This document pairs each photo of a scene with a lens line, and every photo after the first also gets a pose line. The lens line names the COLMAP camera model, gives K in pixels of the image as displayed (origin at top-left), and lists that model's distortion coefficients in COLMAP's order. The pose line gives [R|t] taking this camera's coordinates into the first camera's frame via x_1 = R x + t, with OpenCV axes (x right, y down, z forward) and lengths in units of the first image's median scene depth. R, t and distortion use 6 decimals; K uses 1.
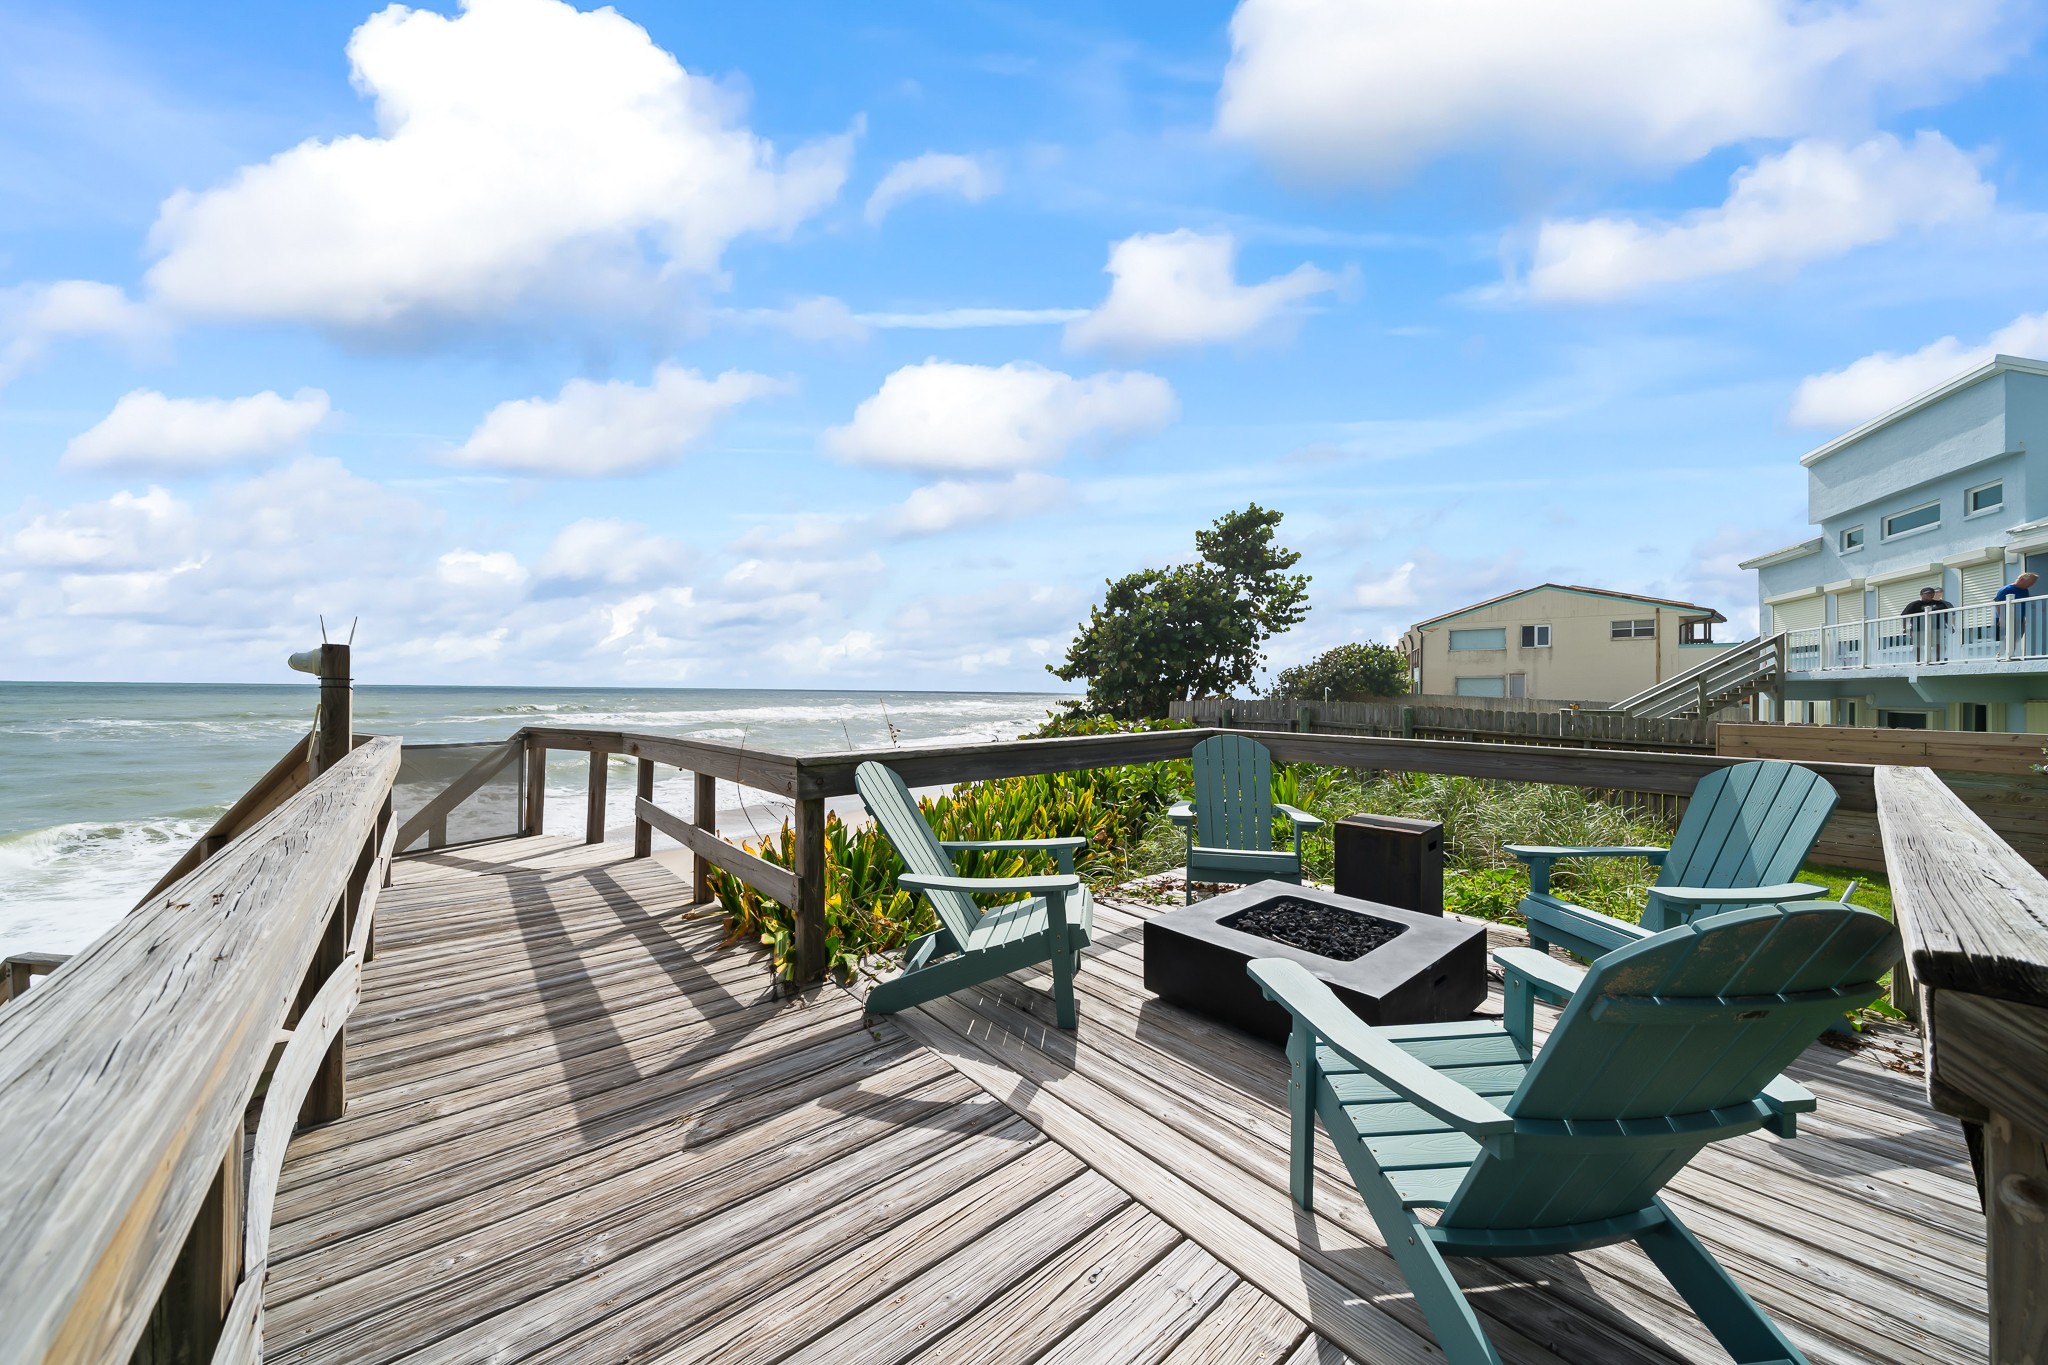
lens RADIAL K [[700.0, 0, 1024.0], [0, 700.0, 682.5], [0, 0, 1]] dist [-0.000530, -0.000109]
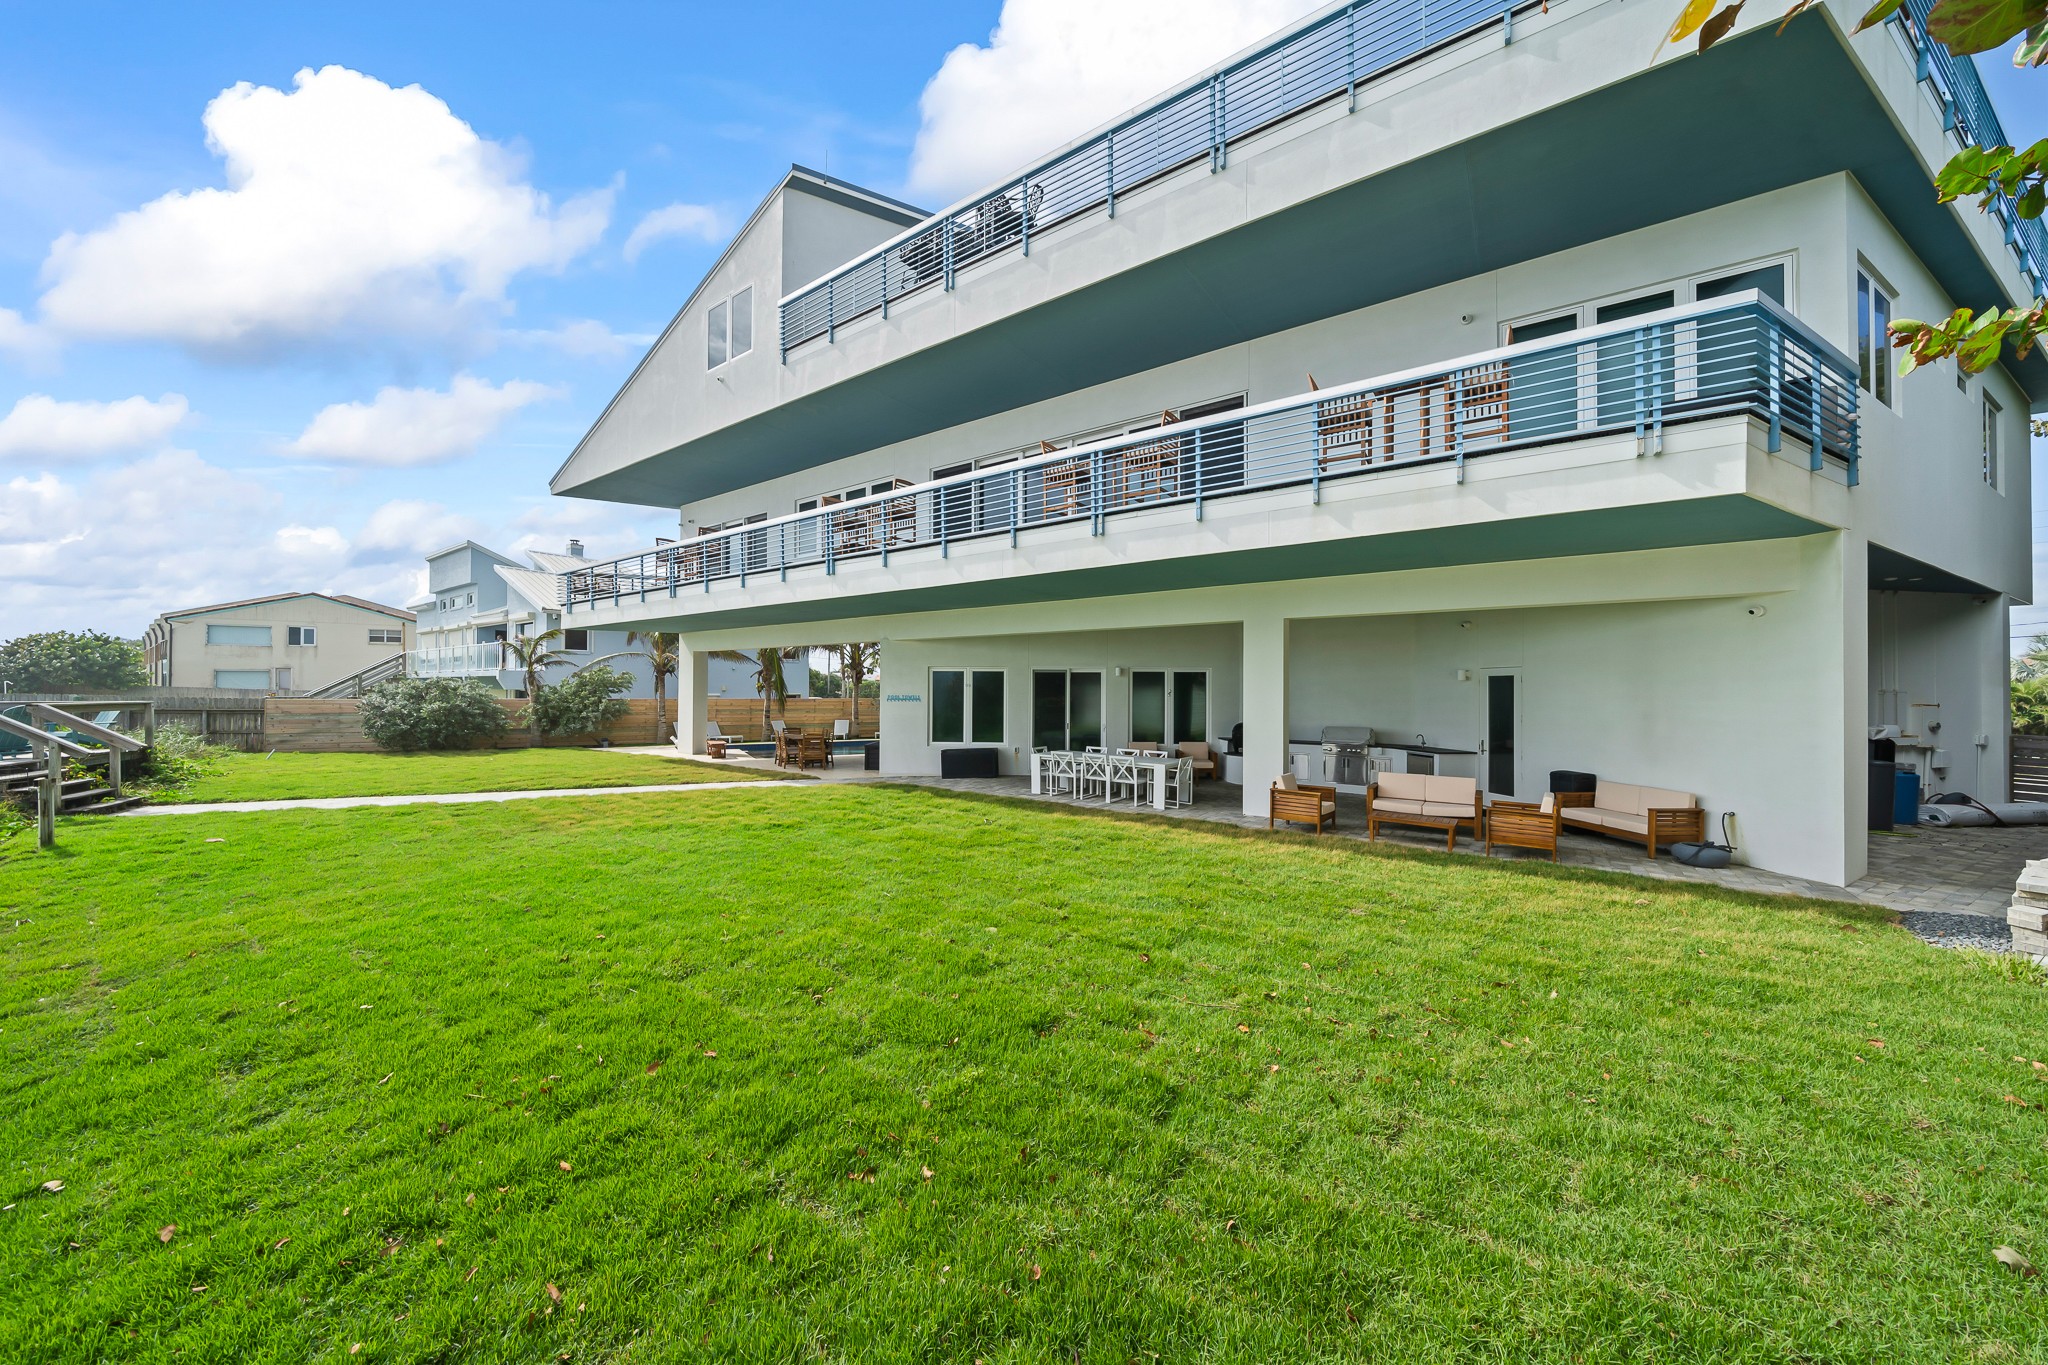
lens RADIAL K [[700.0, 0, 1024.0], [0, 700.0, 682.5], [0, 0, 1]] dist [-0.000530, -0.000109]
pose [[0.207797, -0.003448, 0.978166, -0.164091], [-0.009930, 0.999935, 0.005635, -0.007330], [-0.978122, -0.010884, 0.207749, -0.426369]]
